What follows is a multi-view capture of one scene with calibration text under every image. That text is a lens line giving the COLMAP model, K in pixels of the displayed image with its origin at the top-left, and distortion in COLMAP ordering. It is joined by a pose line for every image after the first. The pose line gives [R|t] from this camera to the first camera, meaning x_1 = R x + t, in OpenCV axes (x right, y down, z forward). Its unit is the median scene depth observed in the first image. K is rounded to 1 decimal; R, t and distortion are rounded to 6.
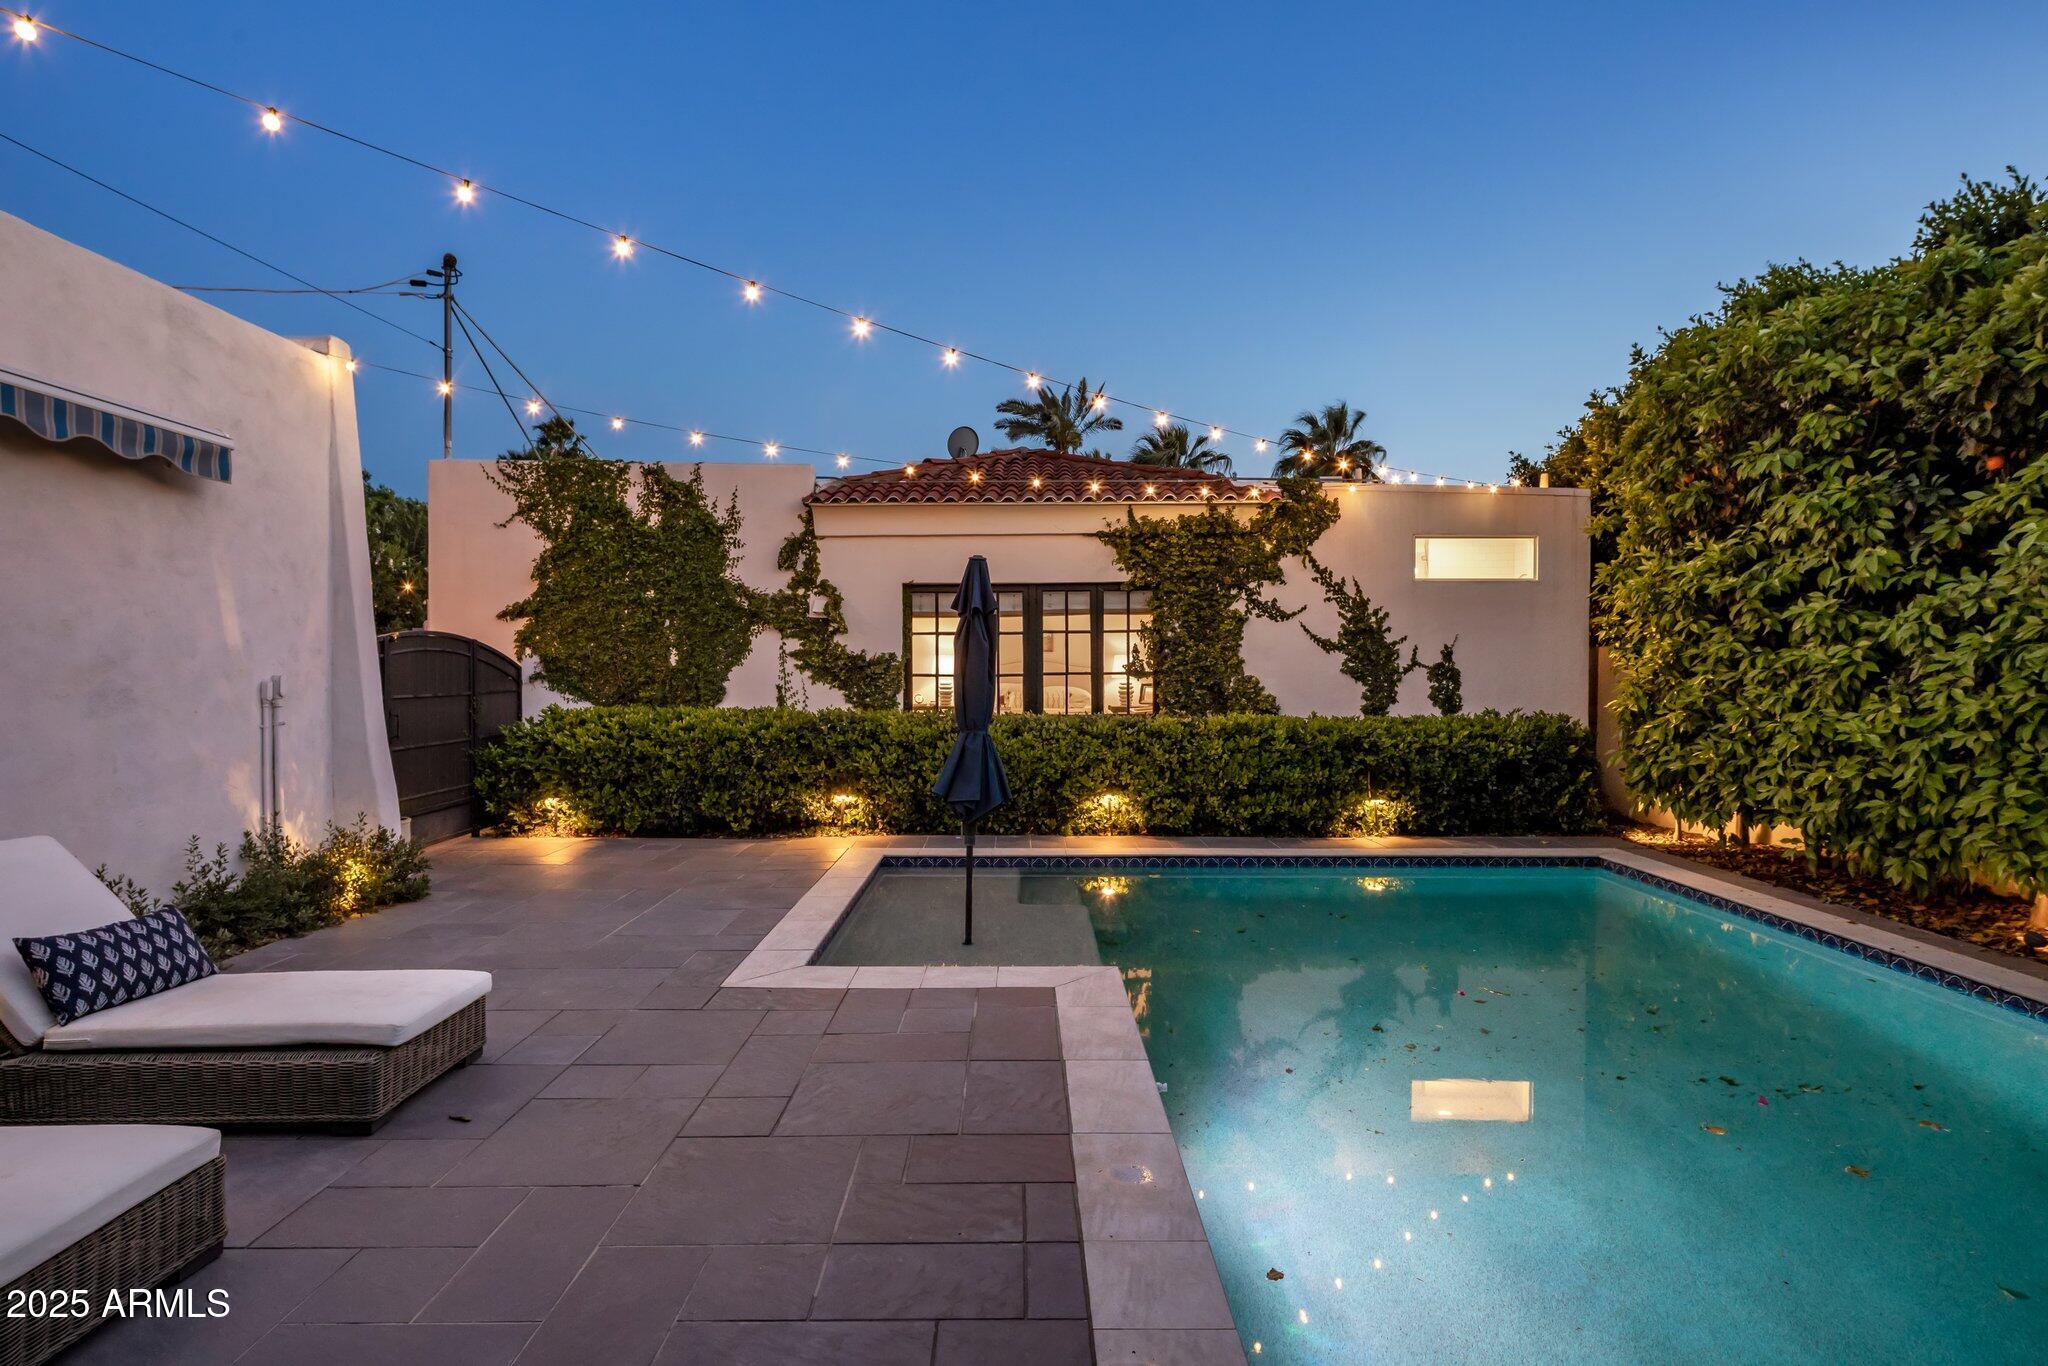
lens RADIAL K [[989.9, 0, 1025.0], [0, 989.9, 681.1], [0, 0, 1]] dist [0.019725, -0.000424]
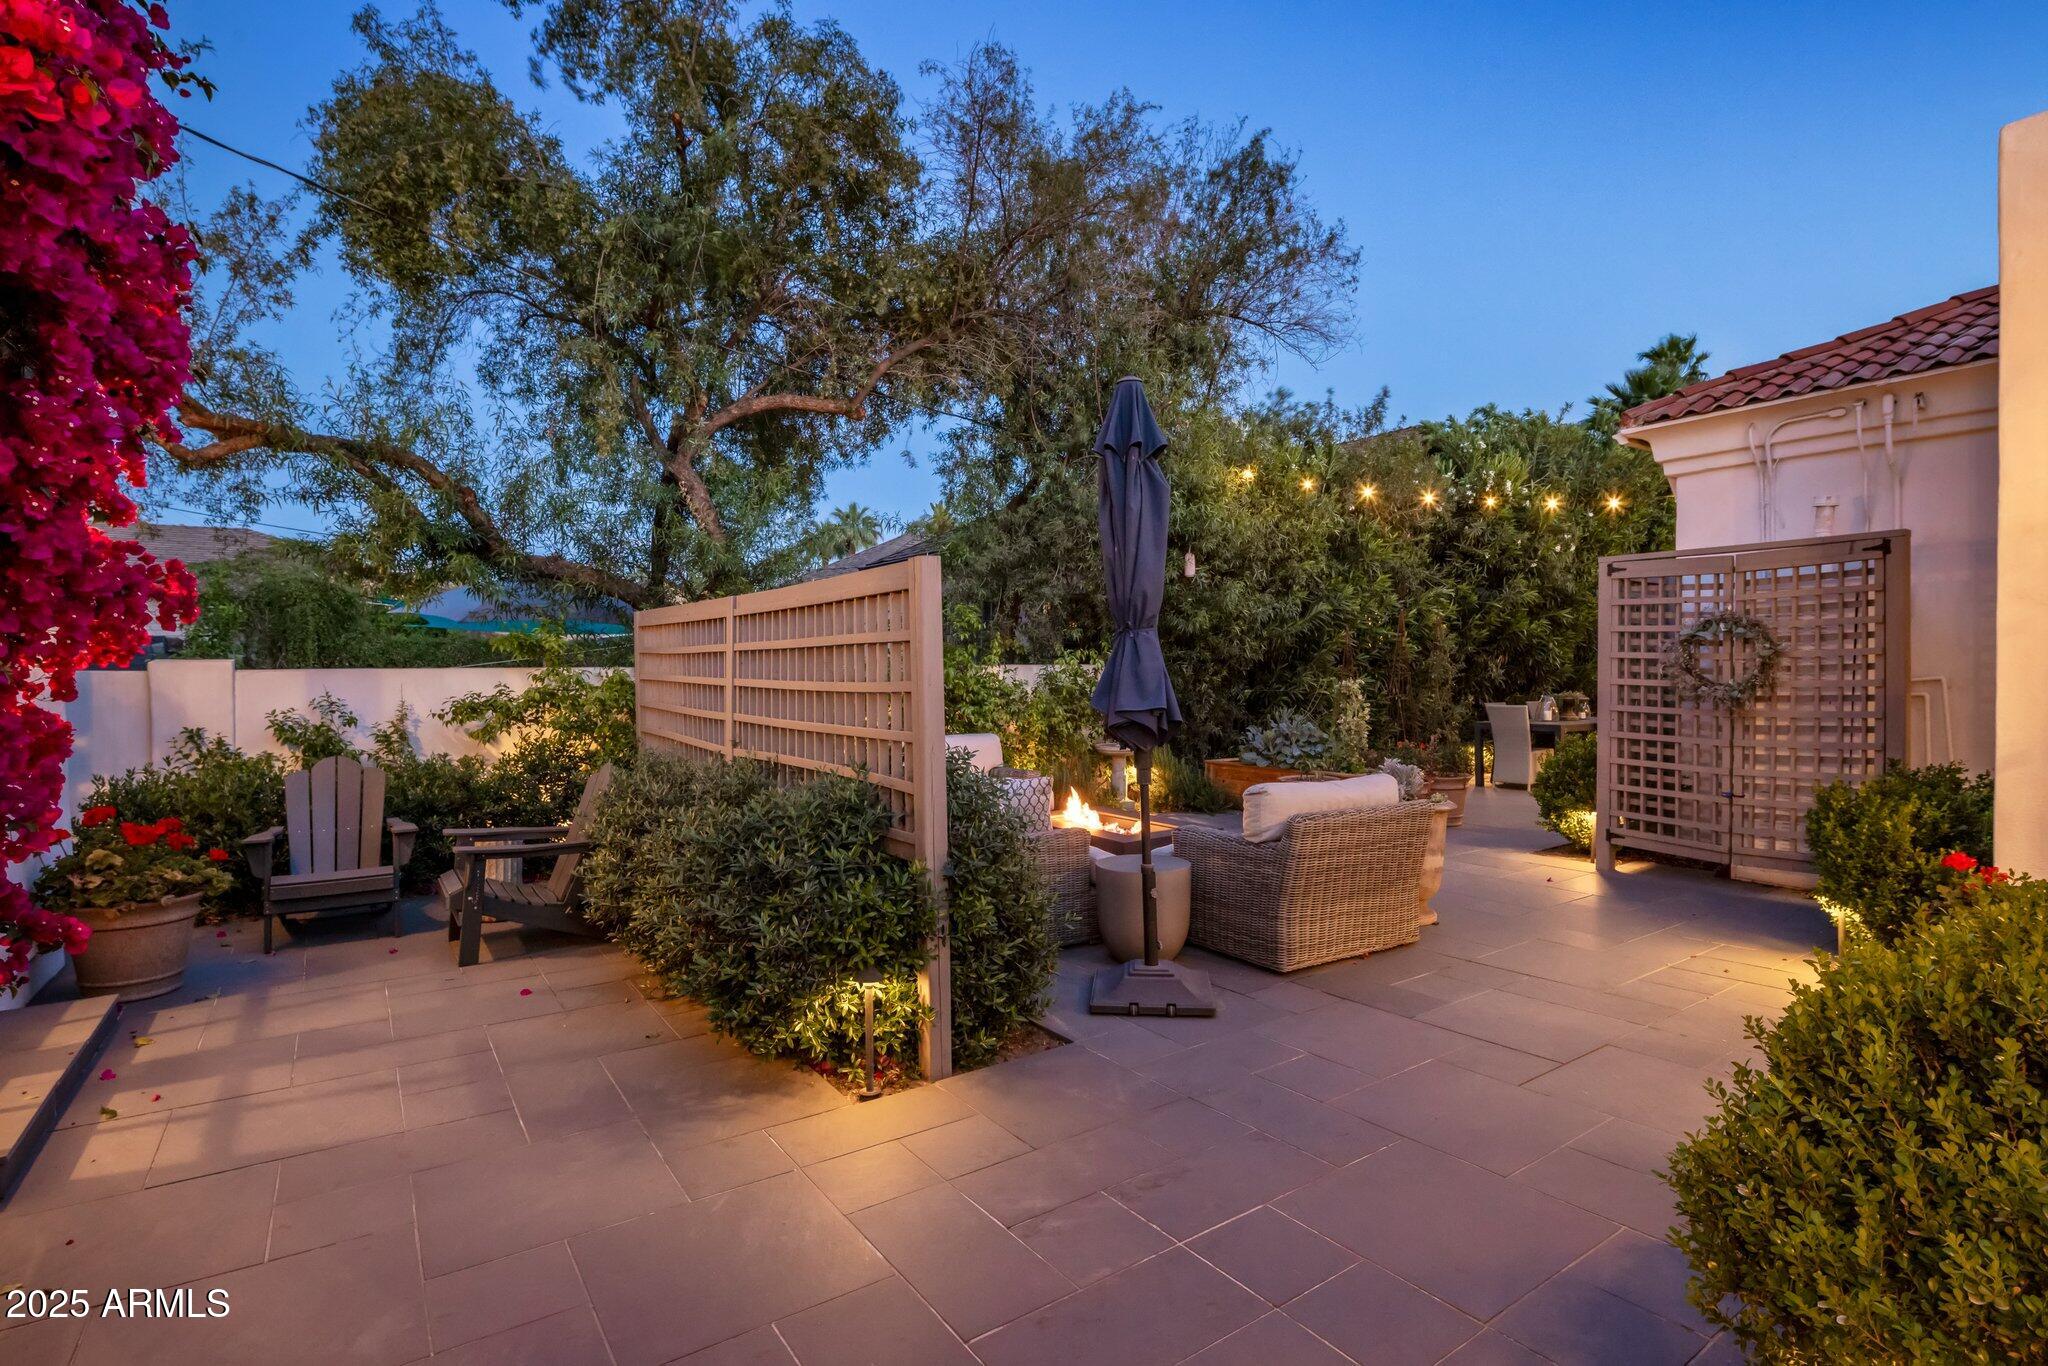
lens RADIAL K [[989.9, 0, 1027.0], [0, 989.9, 676.0], [0, 0, 1]] dist [0.019725, -0.000424]
pose [[0.558189, 0.008503, -0.829670, -0.597664], [-0.004017, 0.999963, 0.007546, -0.008517], [0.829704, -0.000880, 0.558203, 0.840982]]
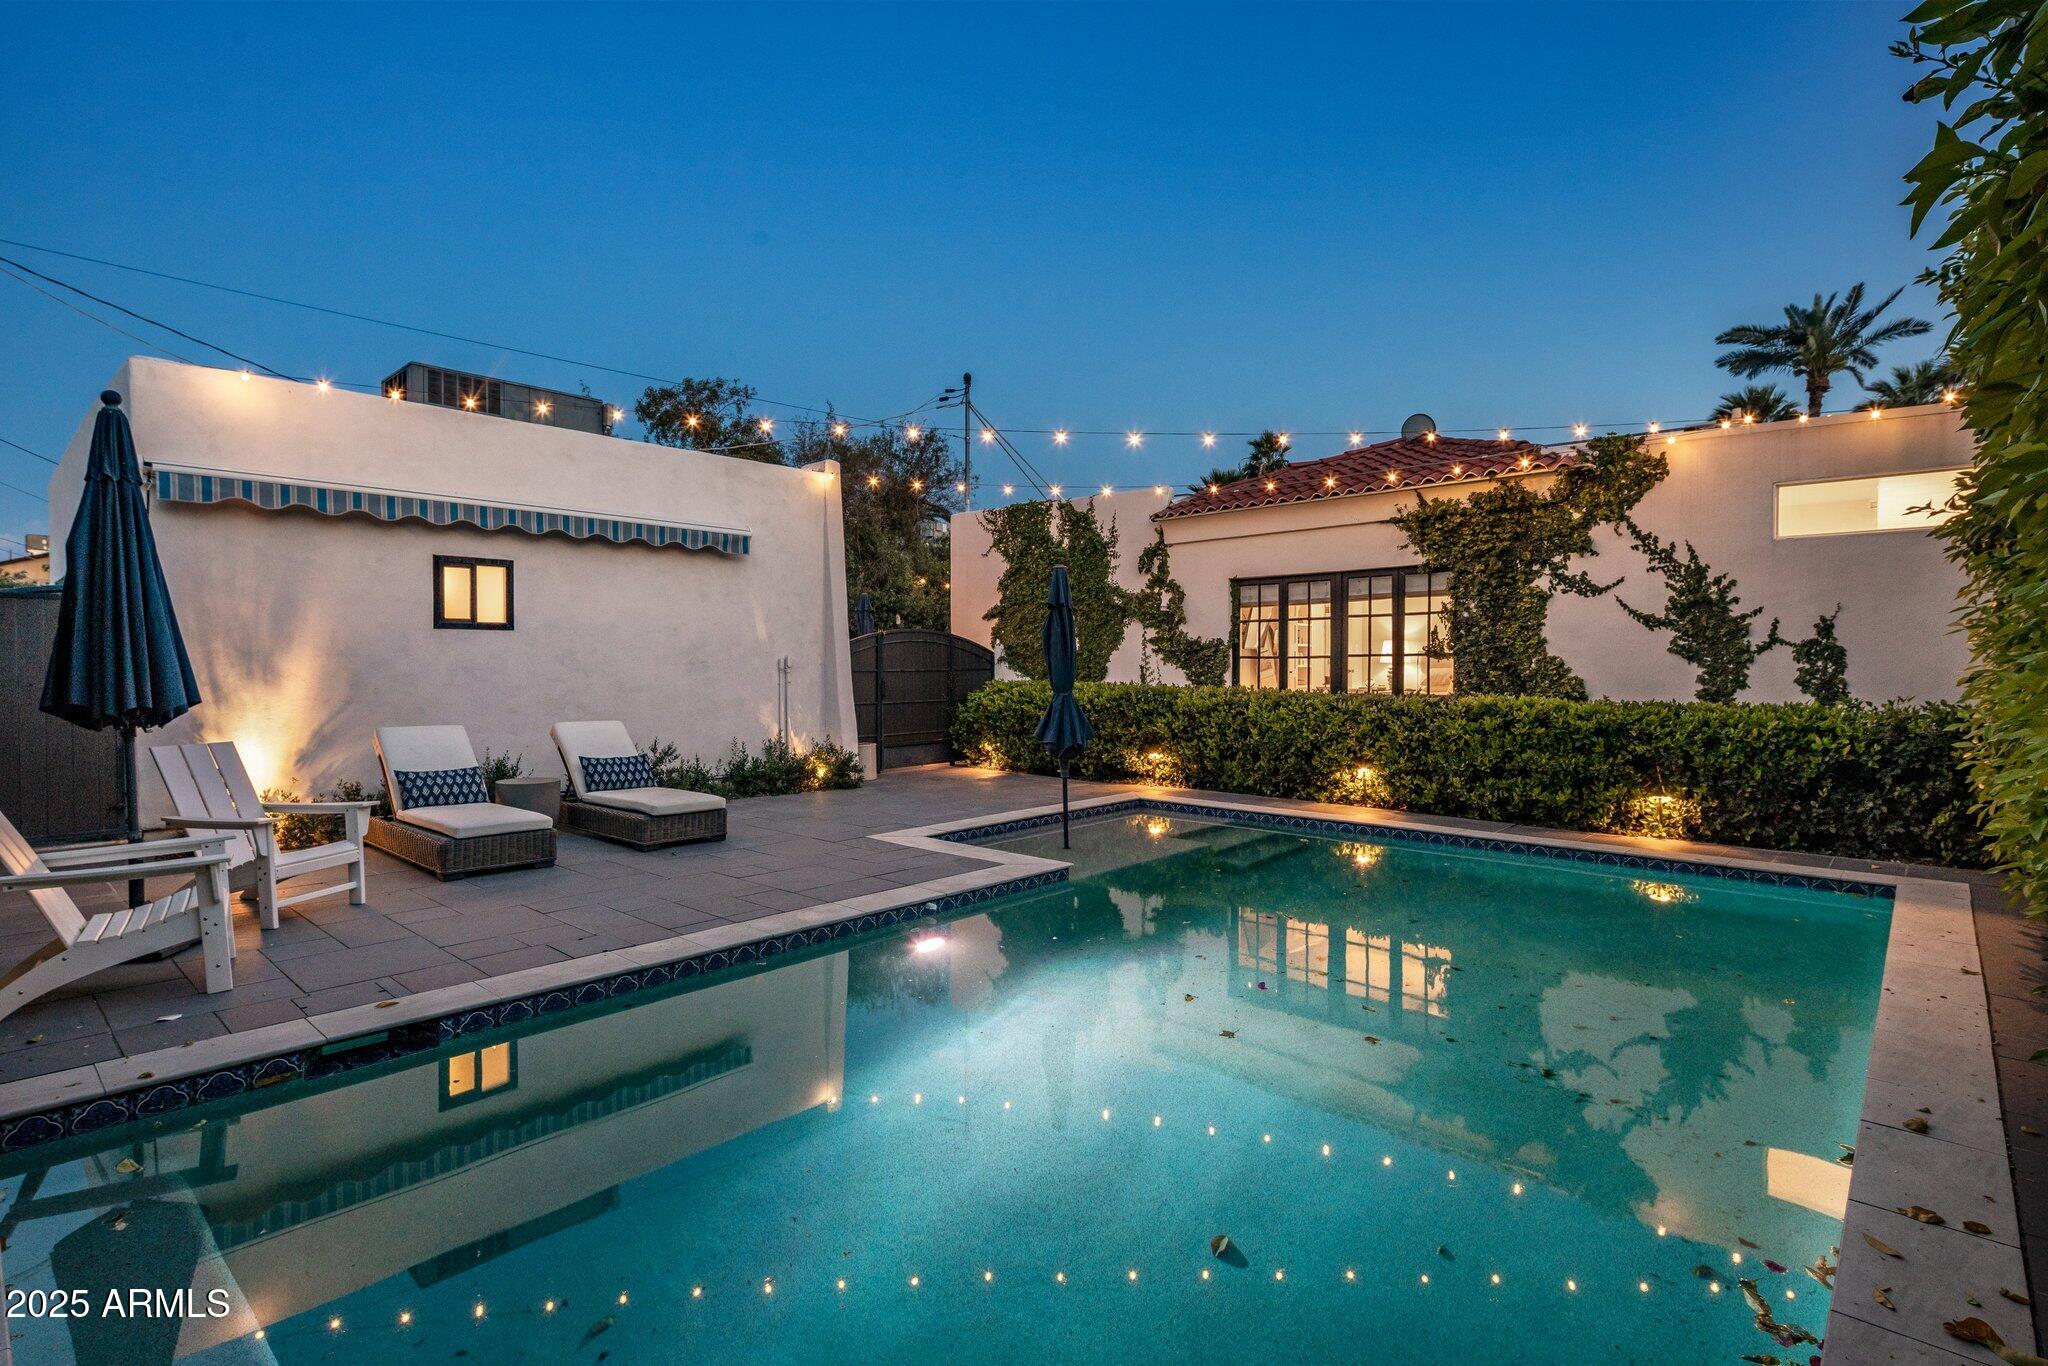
lens RADIAL K [[989.9, 0, 1025.8], [0, 989.9, 678.4], [0, 0, 1]] dist [0.019725, -0.000424]
pose [[0.741854, 0.010521, -0.670479, 0.488882], [-0.007139, 0.999944, 0.007793, 0.011677], [0.670524, -0.000995, 0.741887, -0.028750]]
